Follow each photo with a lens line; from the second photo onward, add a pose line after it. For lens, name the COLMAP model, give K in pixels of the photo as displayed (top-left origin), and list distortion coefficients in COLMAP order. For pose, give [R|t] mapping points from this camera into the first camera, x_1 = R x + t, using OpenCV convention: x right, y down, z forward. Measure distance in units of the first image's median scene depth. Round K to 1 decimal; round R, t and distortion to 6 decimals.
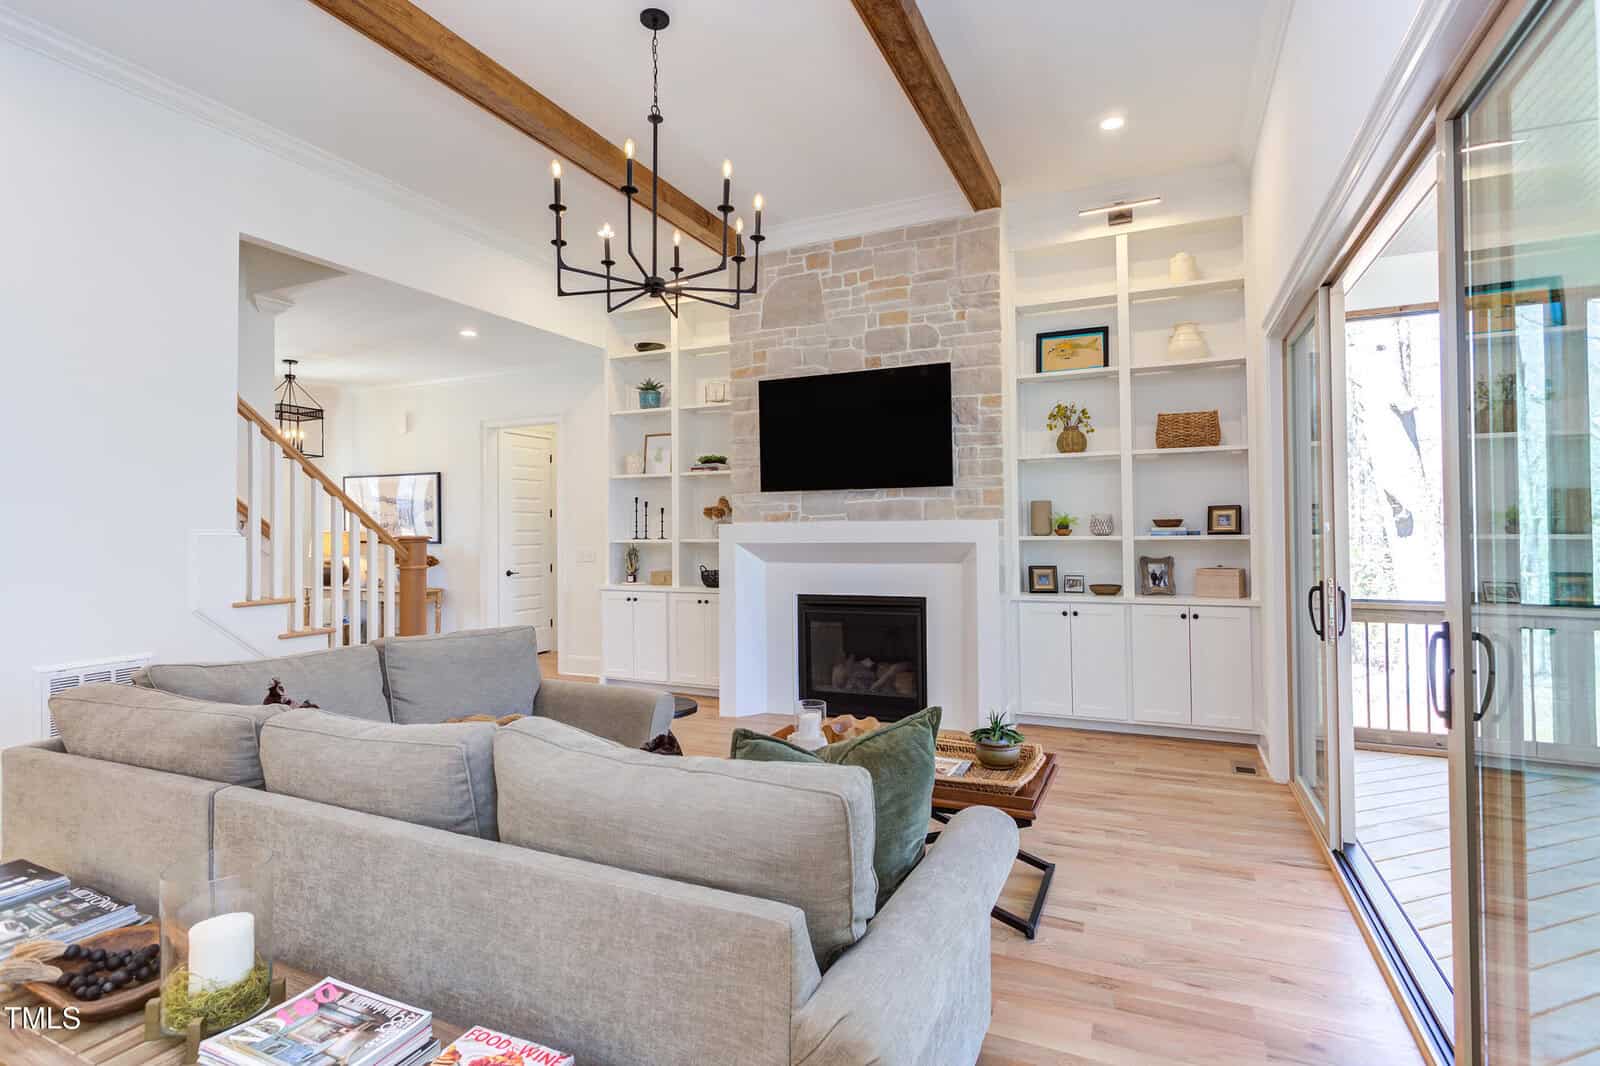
lens RADIAL K [[768.5, 0, 796.6], [0, 768.5, 529.3], [0, 0, 1]] dist [0.014543, -0.002175]
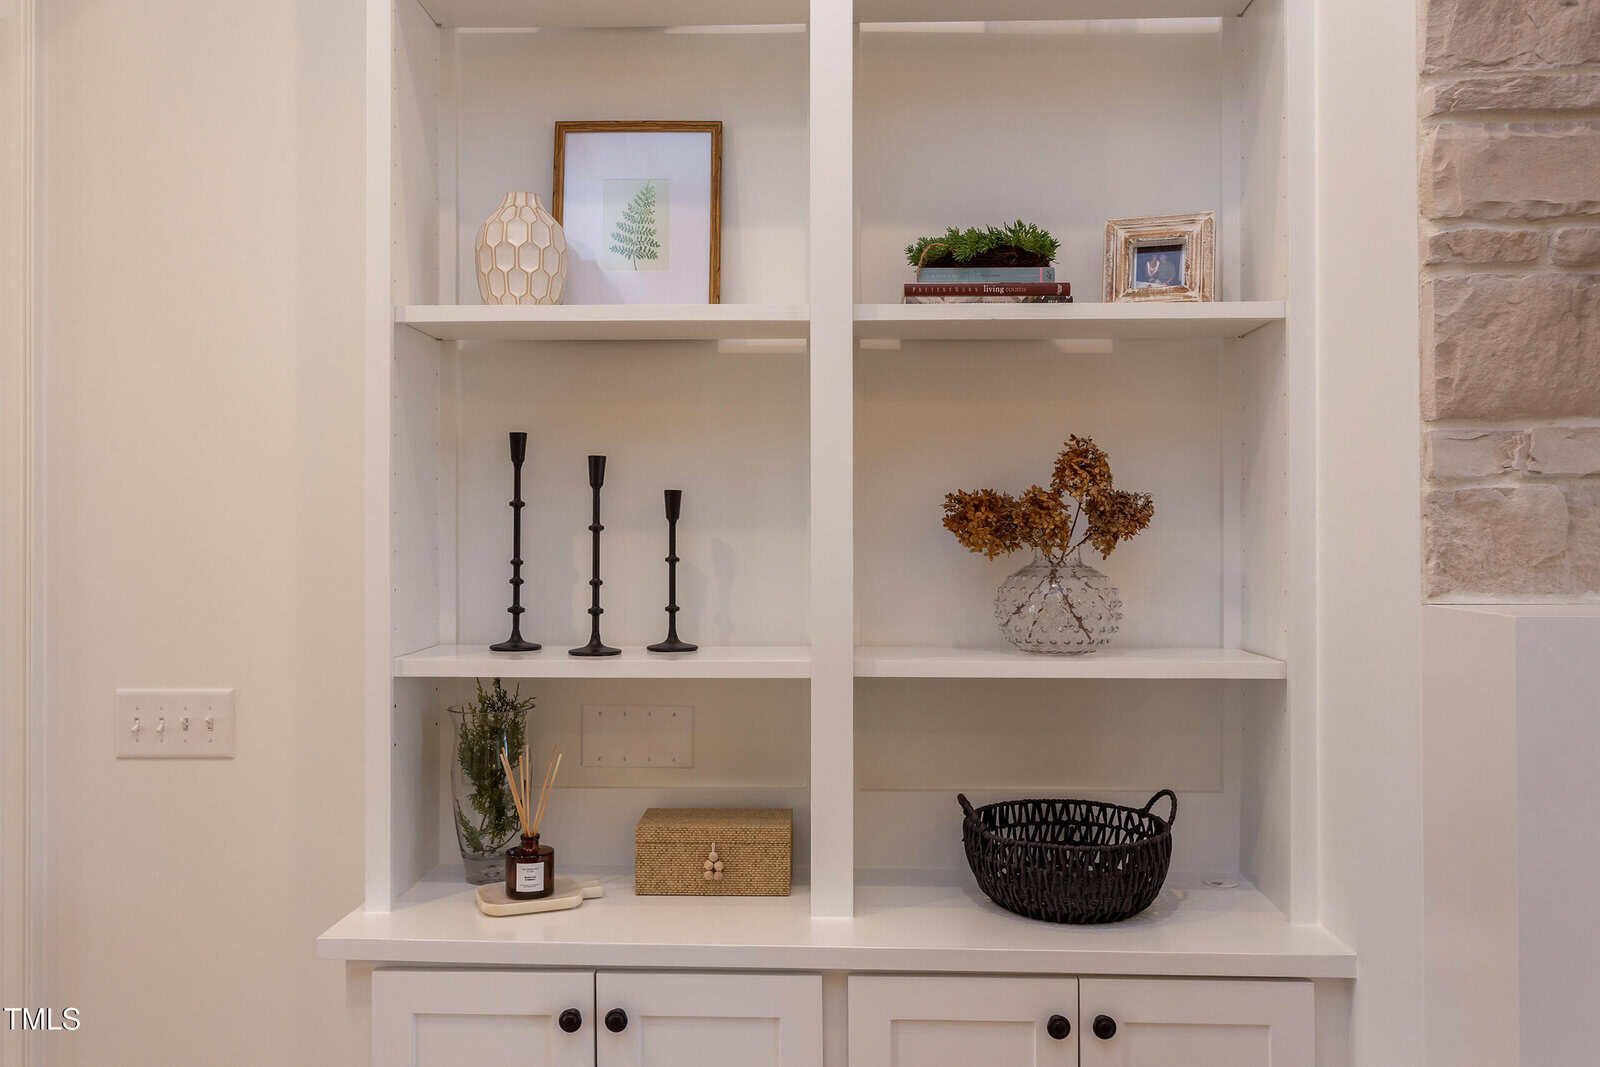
lens RADIAL K [[1385.8, 0, 886.8], [0, 1385.8, 524.4], [0, 0, 1]] dist [-0.001964, 0.006739]
pose [[0.932807, 0.003627, 0.360358, -0.331234], [-0.005002, 0.999983, 0.002883, -0.027242], [-0.360342, -0.004492, 0.932809, 0.864462]]
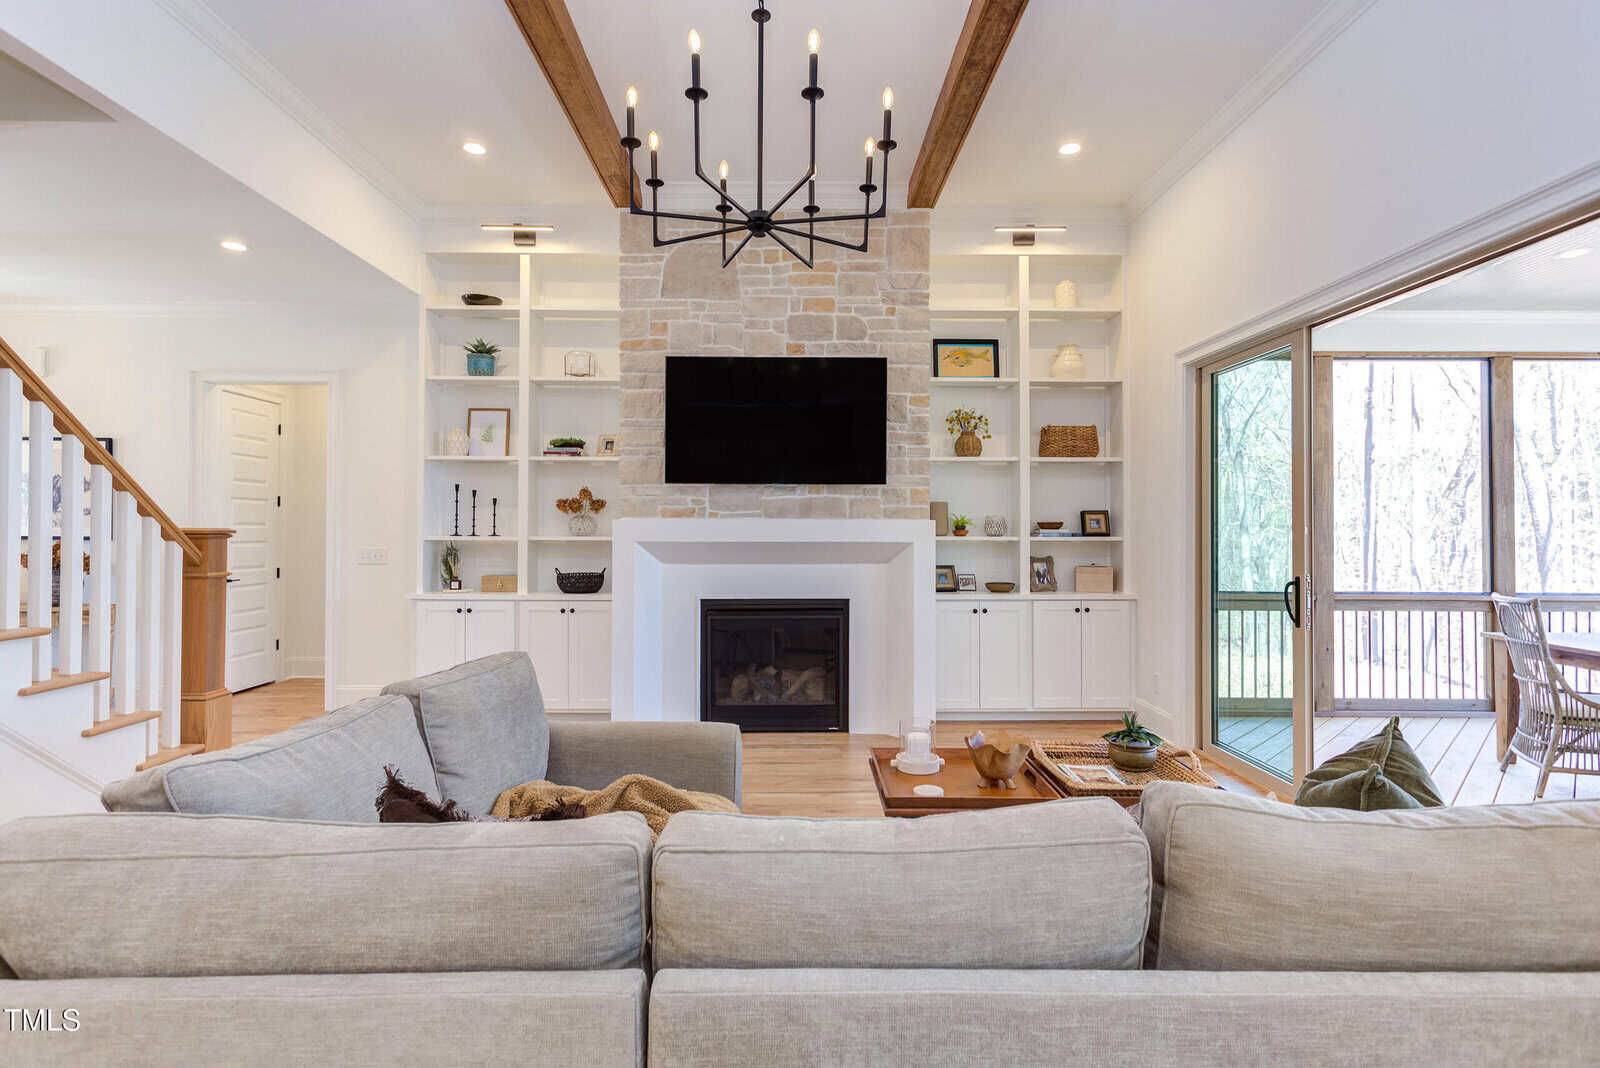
lens RADIAL K [[768.5, 0, 819.4], [0, 768.5, 526.8], [0, 0, 1]] dist [0.014543, -0.002175]
pose [[0.908262, 0.013265, 0.418192, -0.268822], [-0.011749, 0.999912, -0.006201, 0.004743], [-0.418237, 0.000718, 0.908338, 0.141207]]
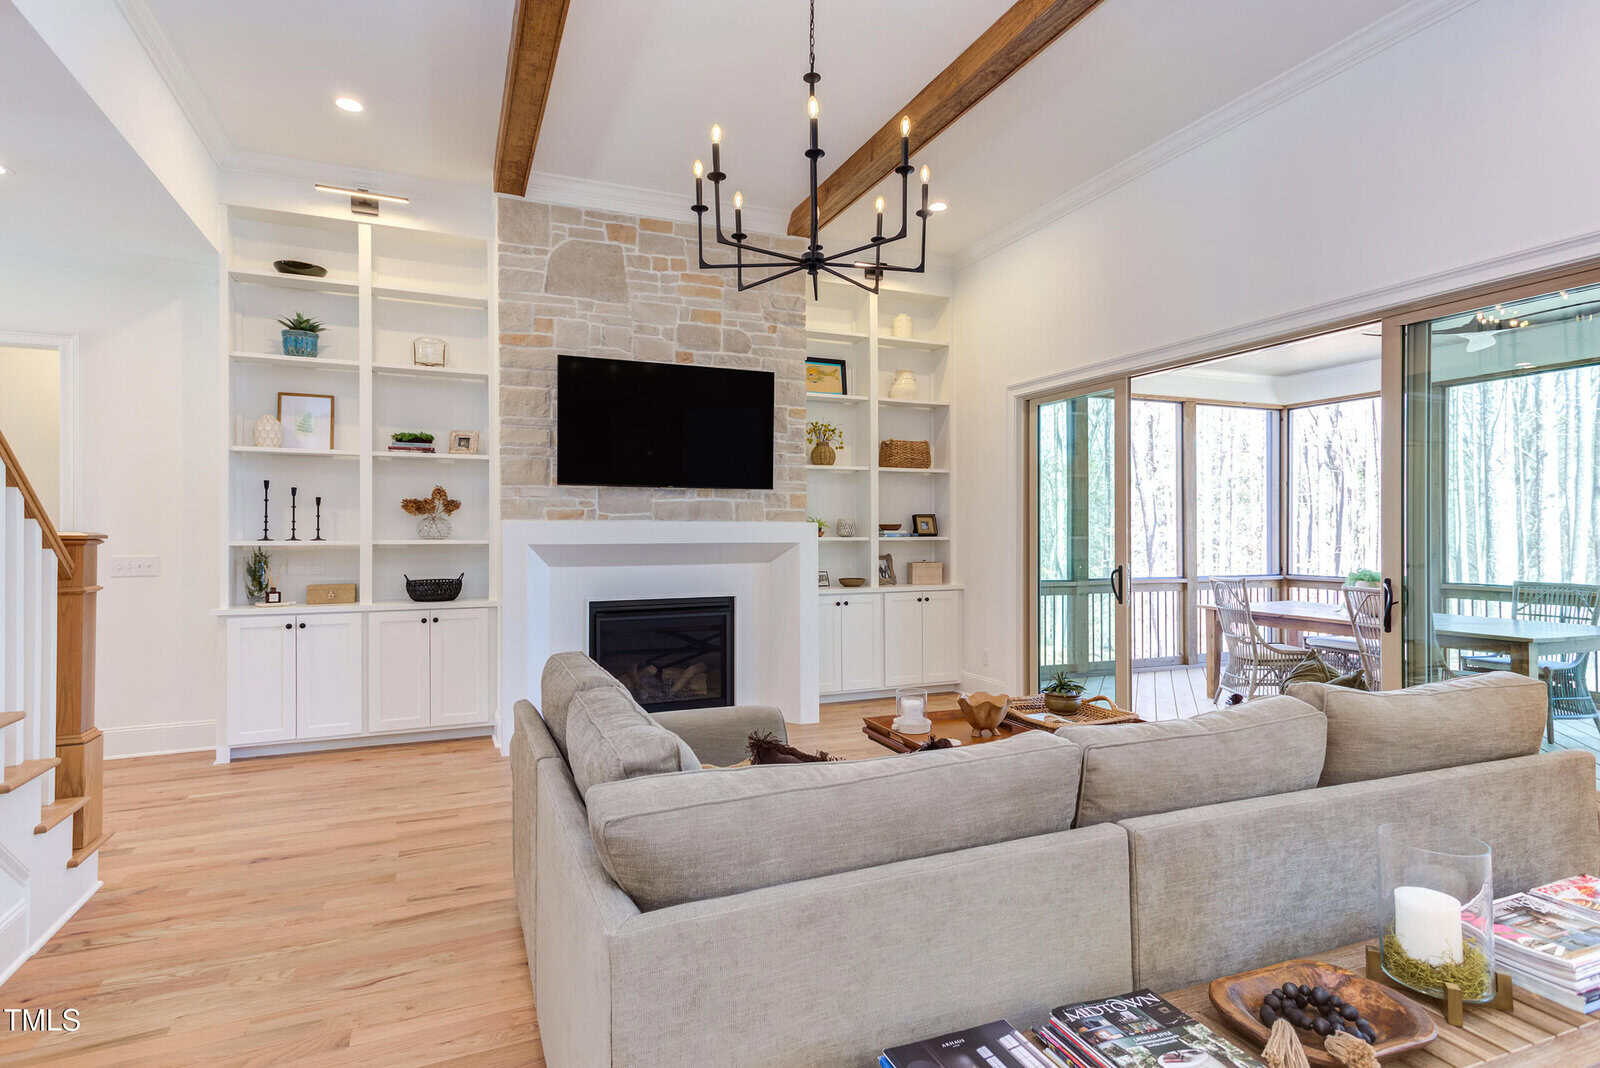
lens RADIAL K [[768.5, 0, 824.6], [0, 768.5, 539.3], [0, 0, 1]] dist [0.014543, -0.002175]
pose [[0.695863, 0.001805, 0.718172, -0.482688], [-0.006702, 0.999970, 0.003981, 0.007215], [-0.718143, -0.007584, 0.695854, 0.203196]]
